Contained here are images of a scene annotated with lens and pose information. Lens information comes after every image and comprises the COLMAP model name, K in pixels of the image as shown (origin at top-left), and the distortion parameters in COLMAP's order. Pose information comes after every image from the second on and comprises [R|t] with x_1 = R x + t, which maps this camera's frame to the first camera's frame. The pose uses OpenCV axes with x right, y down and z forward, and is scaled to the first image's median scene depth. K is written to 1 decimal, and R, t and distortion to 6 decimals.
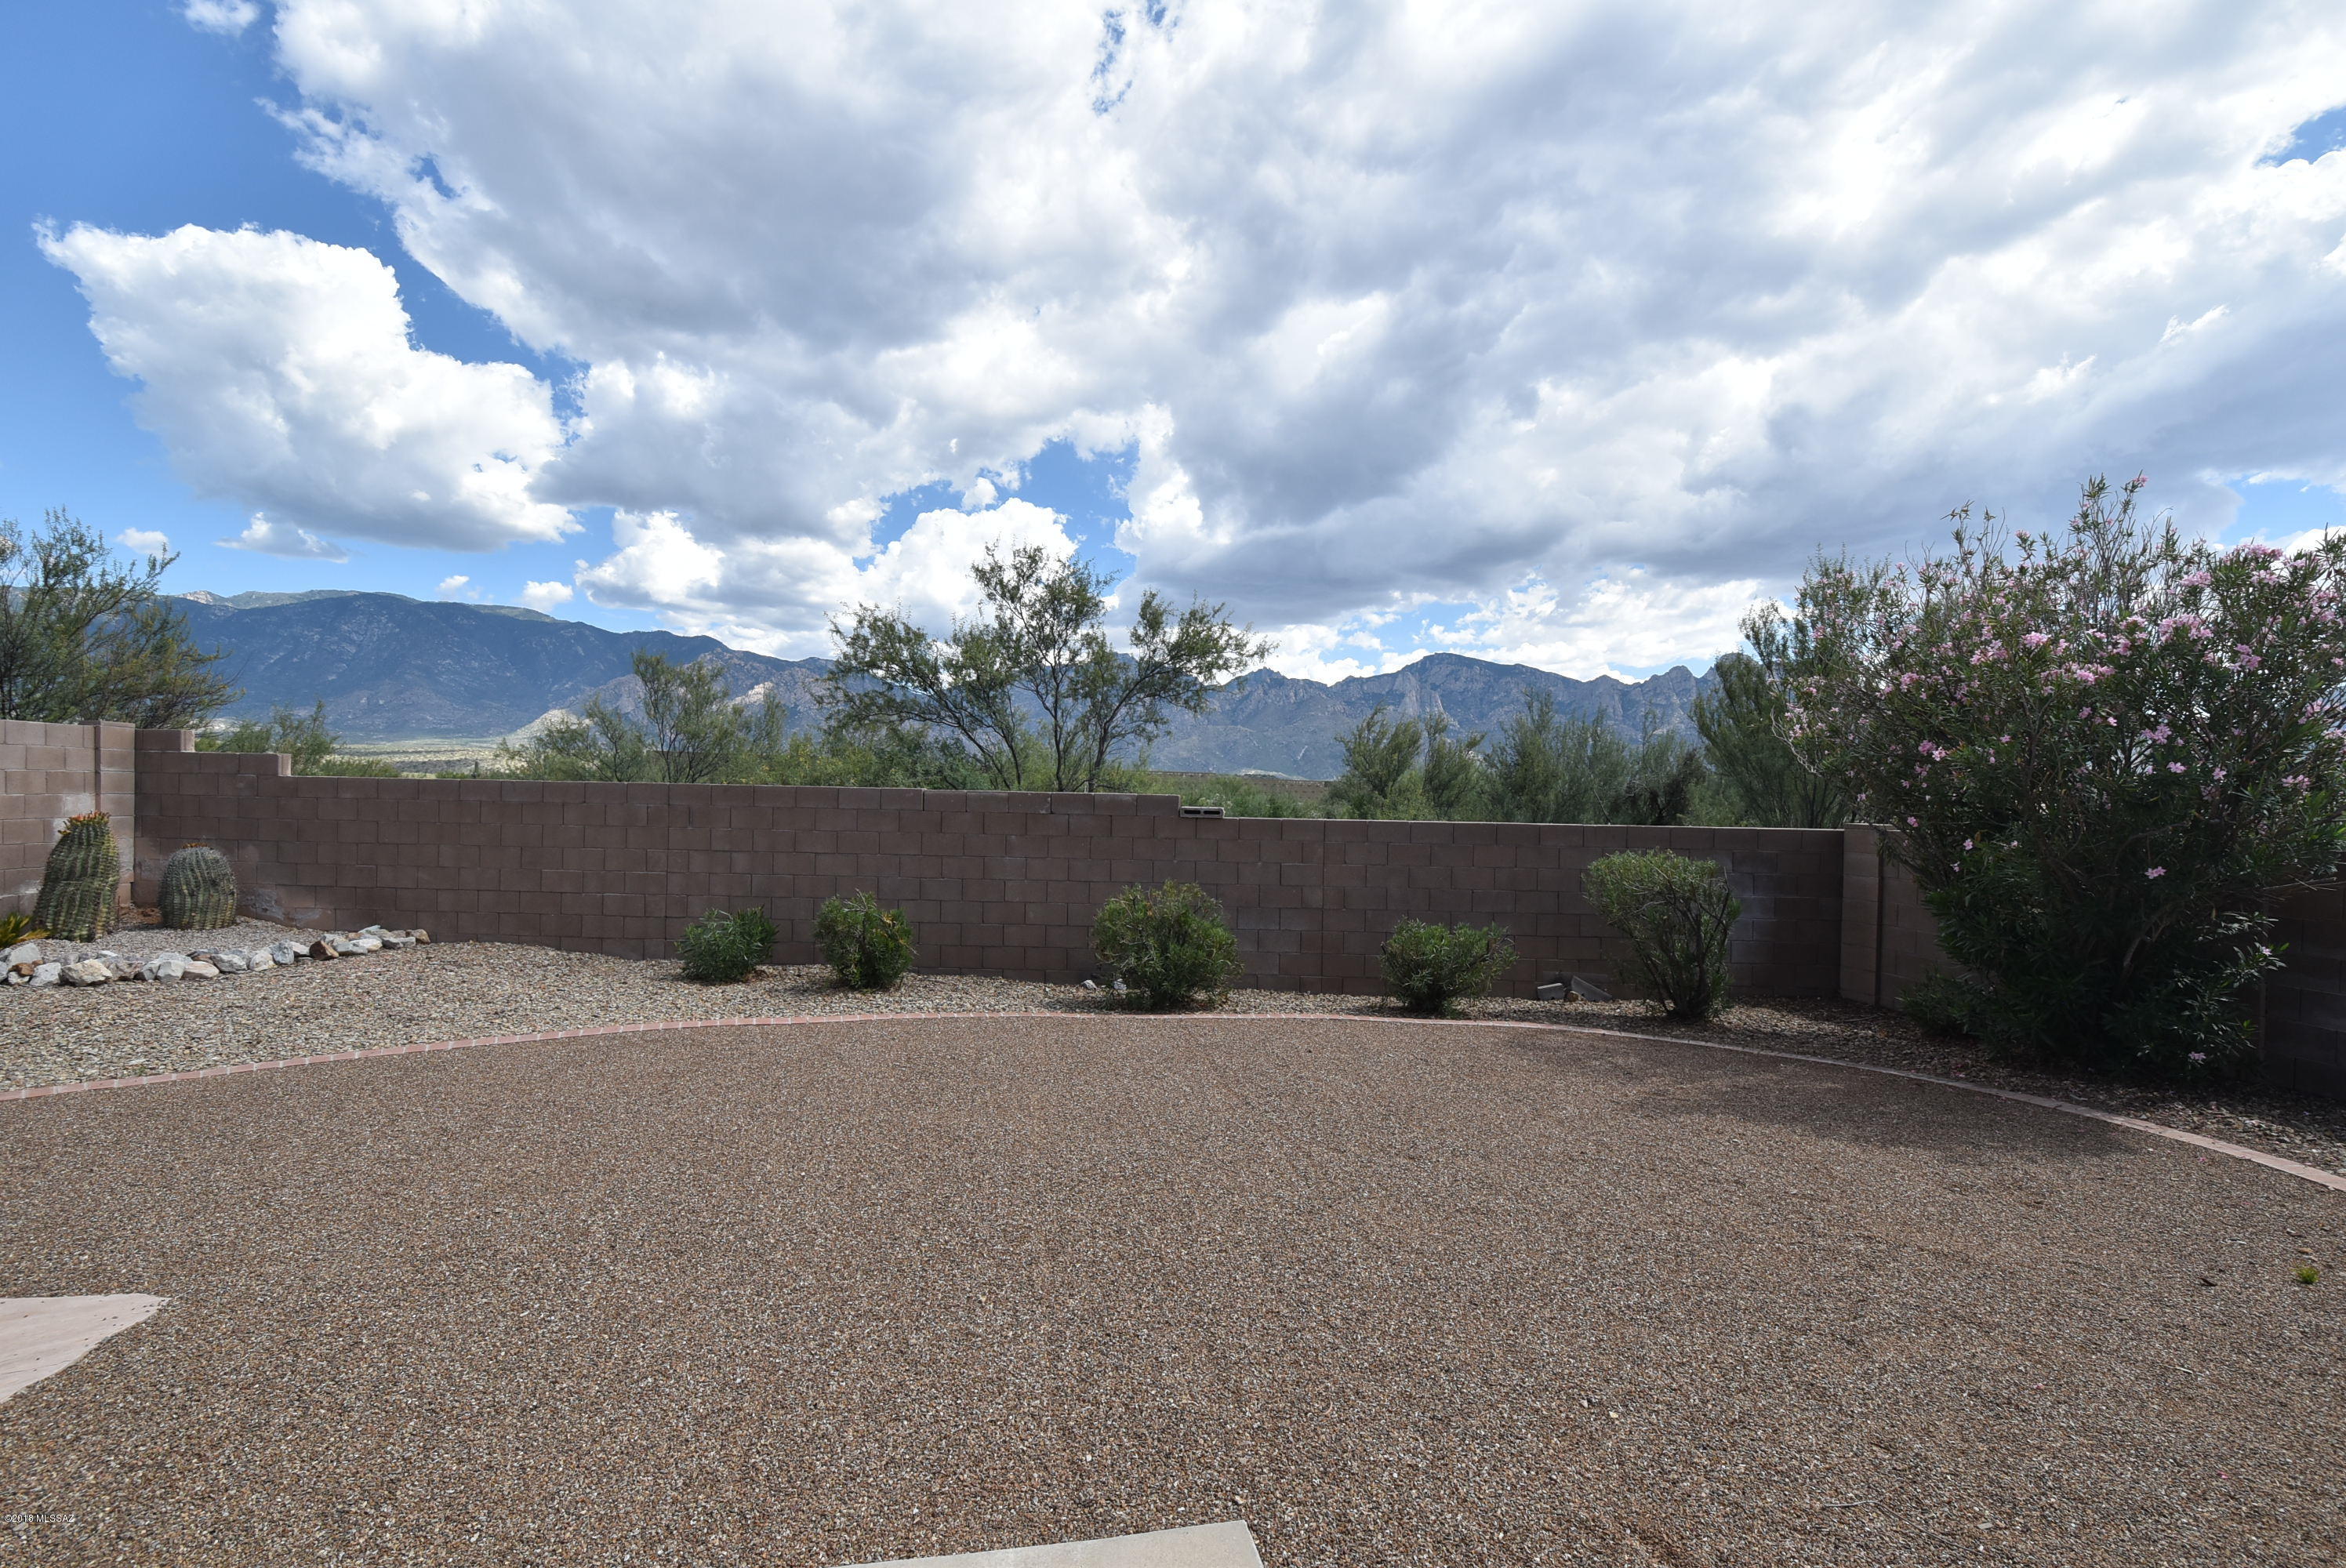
lens RADIAL K [[1058.6, 0, 1205.2], [0, 1058.6, 773.3], [0, 0, 1]] dist [-0.005116, -0.010716]
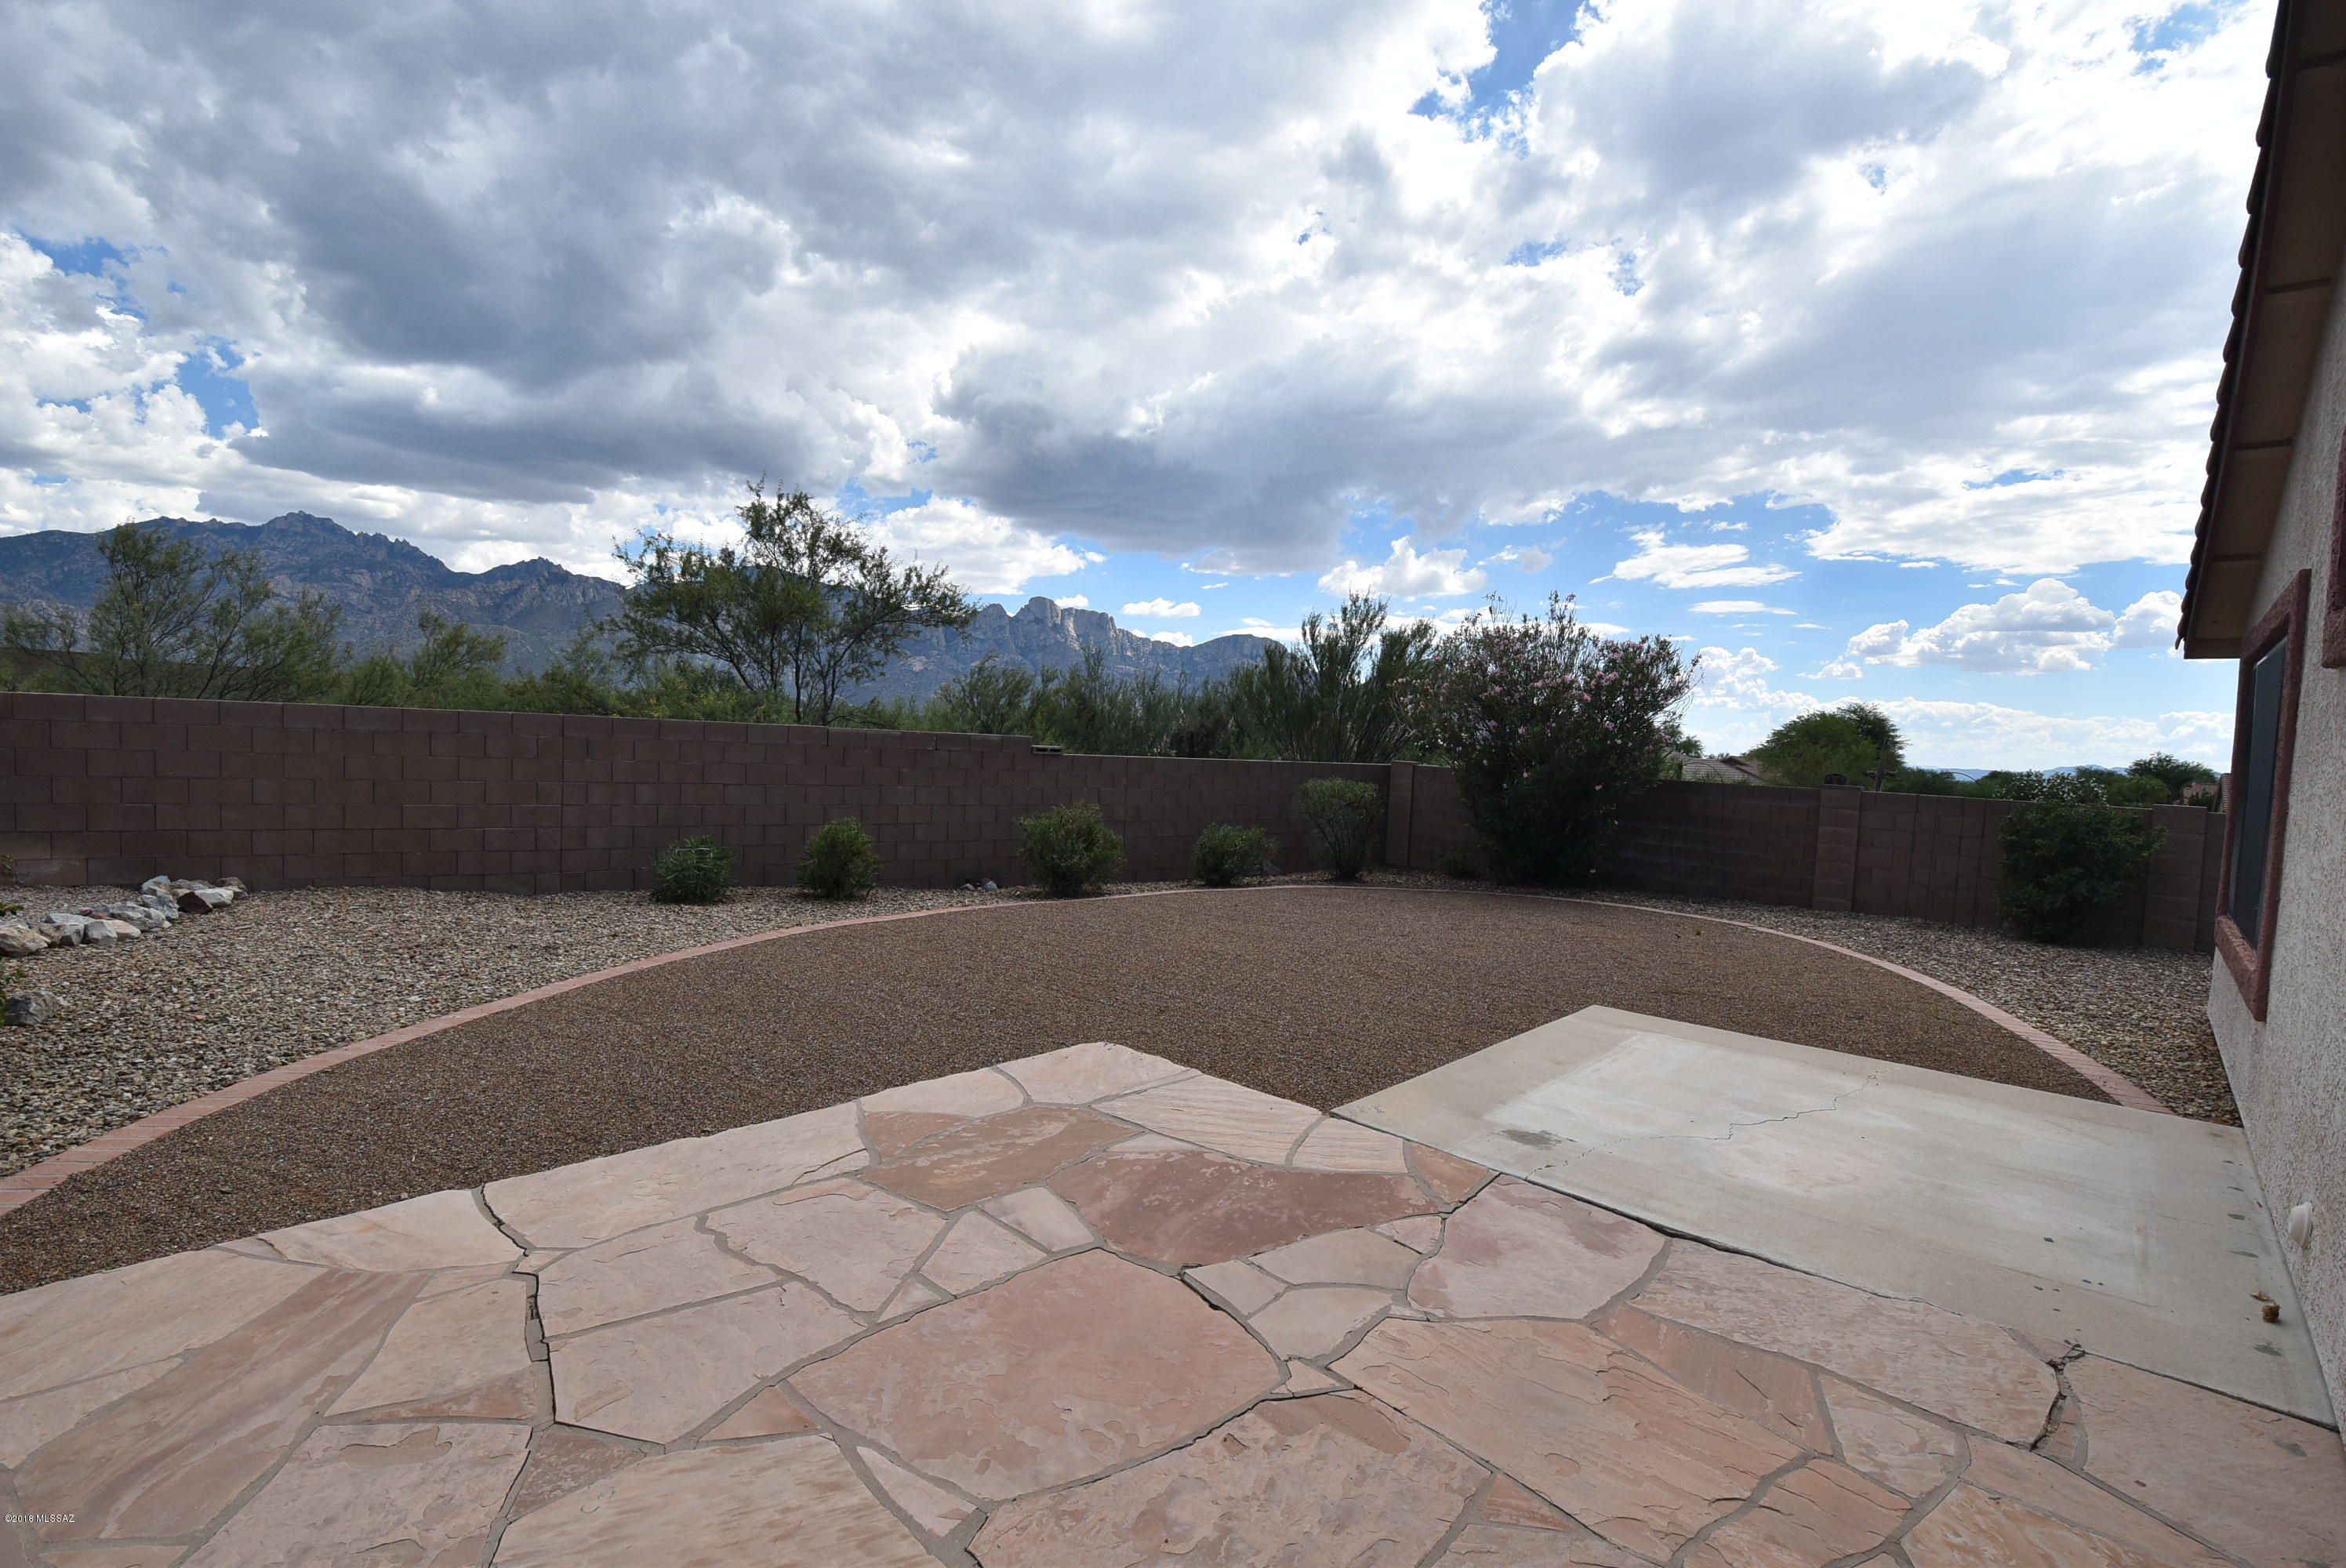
lens RADIAL K [[1058.6, 0, 1215.8], [0, 1058.6, 808.0], [0, 0, 1]] dist [-0.005116, -0.010716]
pose [[0.793588, -0.021998, 0.608058, -0.625371], [-0.041847, 0.995007, 0.090612, -0.019032], [-0.607015, -0.097354, 0.788704, -0.157315]]
